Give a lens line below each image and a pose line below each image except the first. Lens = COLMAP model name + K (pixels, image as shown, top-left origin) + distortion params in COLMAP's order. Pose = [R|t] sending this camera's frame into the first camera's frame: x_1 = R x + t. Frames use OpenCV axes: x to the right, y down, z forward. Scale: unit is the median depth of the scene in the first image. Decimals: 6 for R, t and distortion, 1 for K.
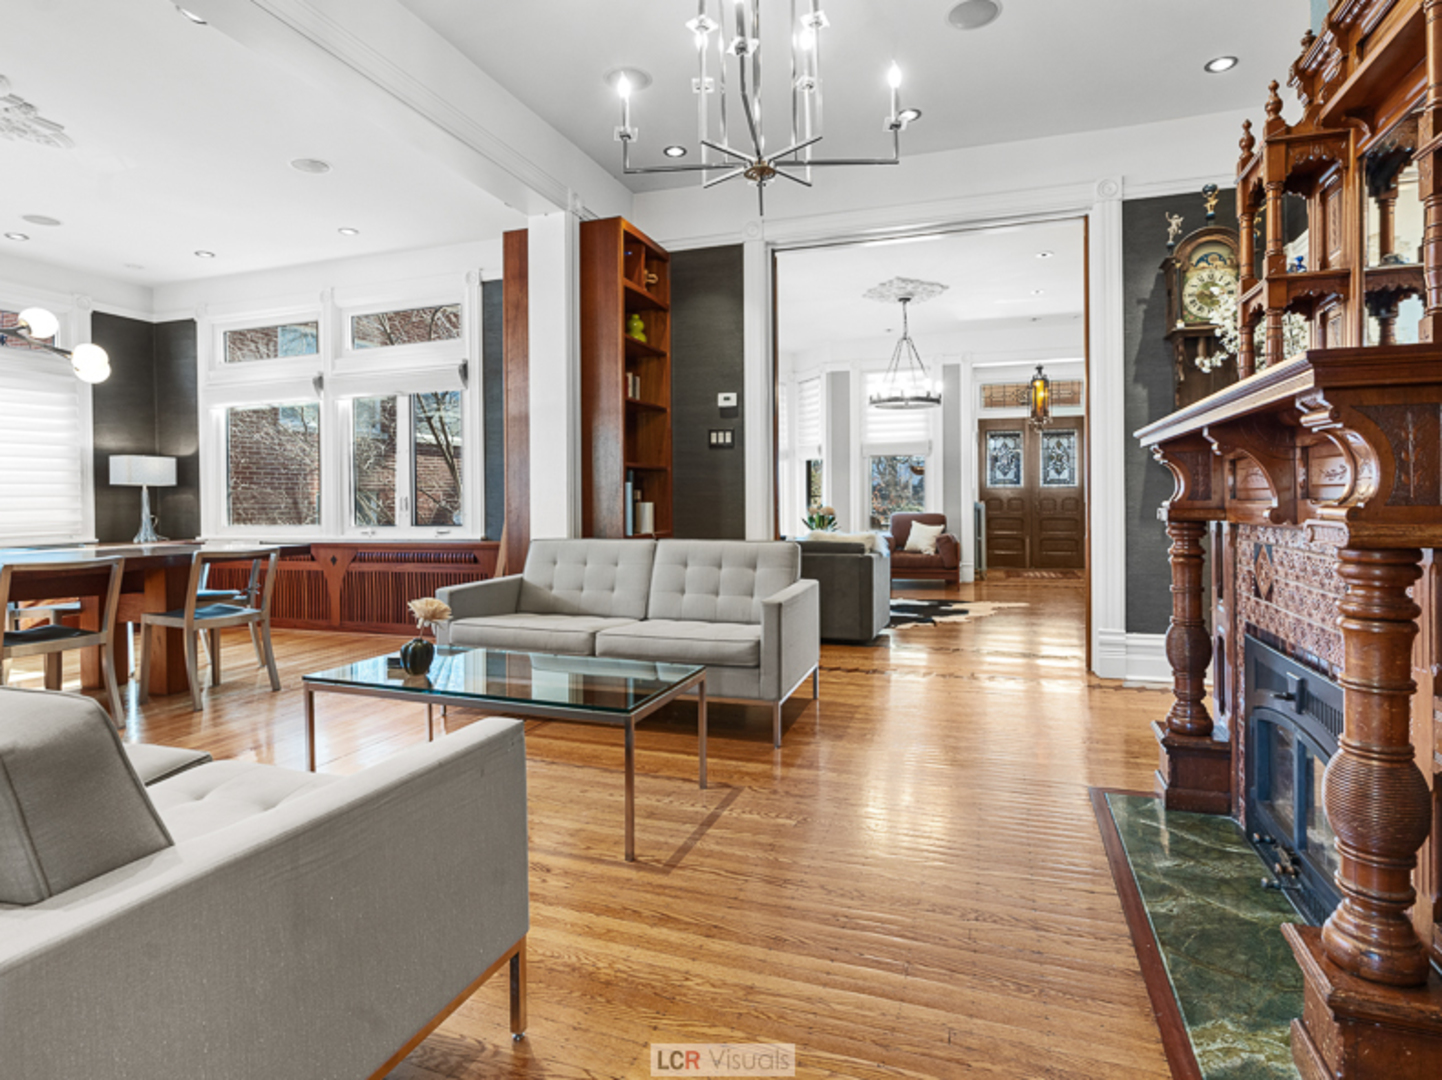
lens RADIAL K [[777.4, 0, 720.8], [0, 777.4, 507.4], [0, 0, 1]] dist [0.000567, 0.000189]
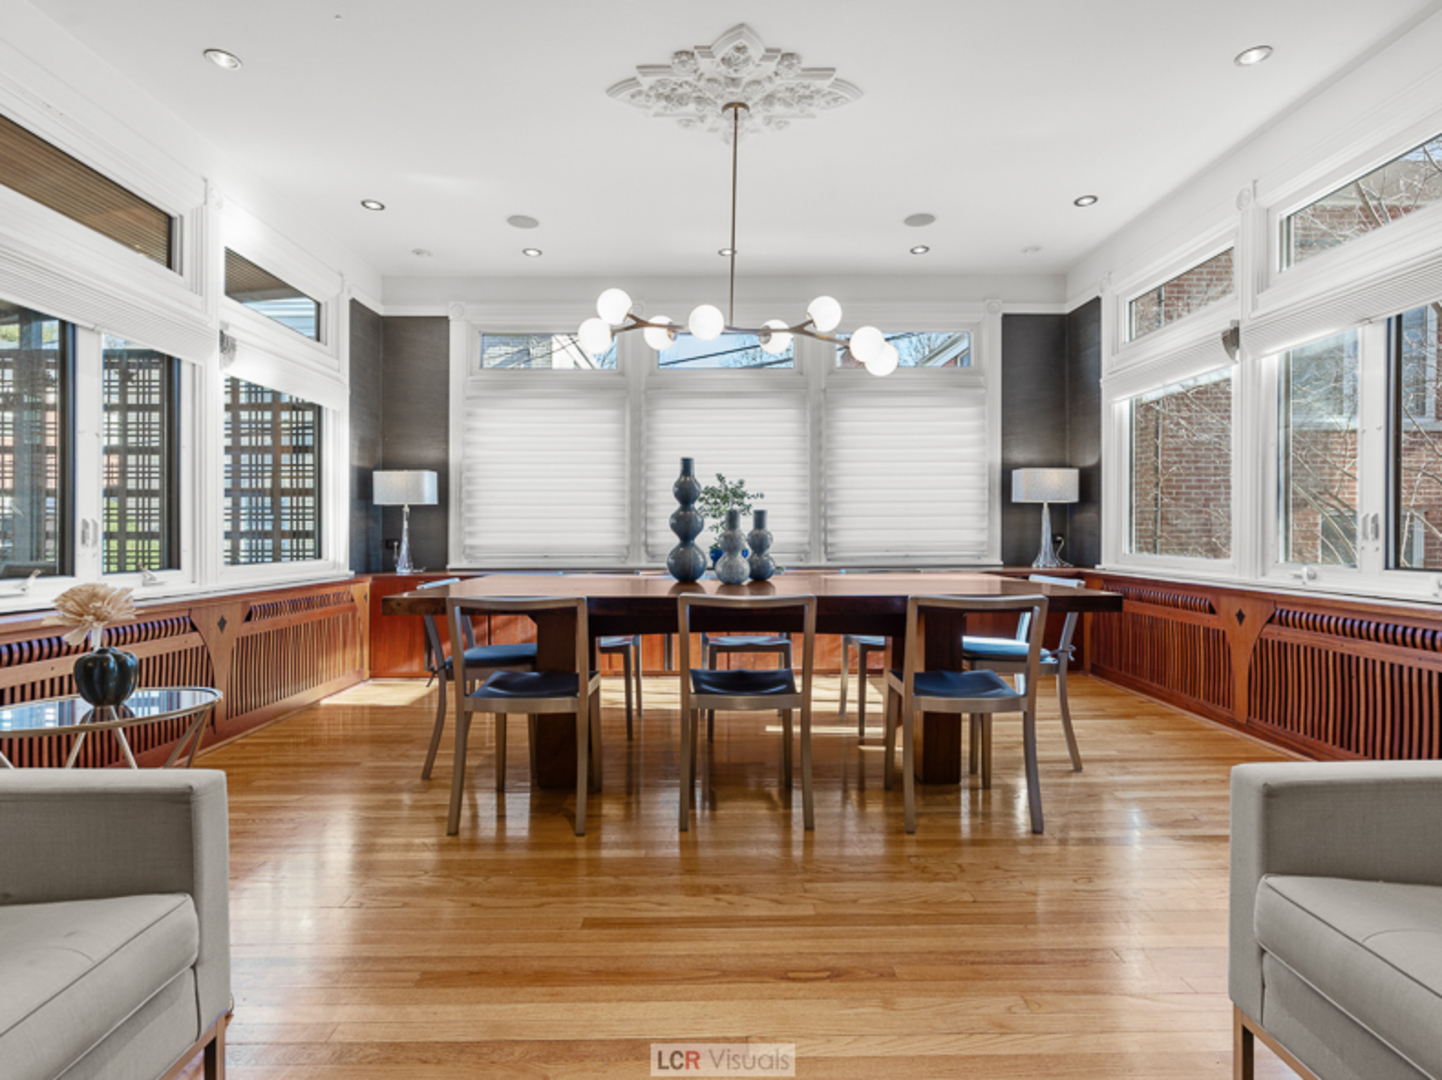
lens RADIAL K [[777.9, 0, 725.4], [0, 777.9, 529.7], [0, 0, 1]] dist [-0.002172, -0.000546]
pose [[0.359952, 0.014142, -0.932864, -0.064543], [-0.014300, 0.999851, 0.009640, -0.001443], [0.932861, 0.009870, 0.360101, 0.371959]]
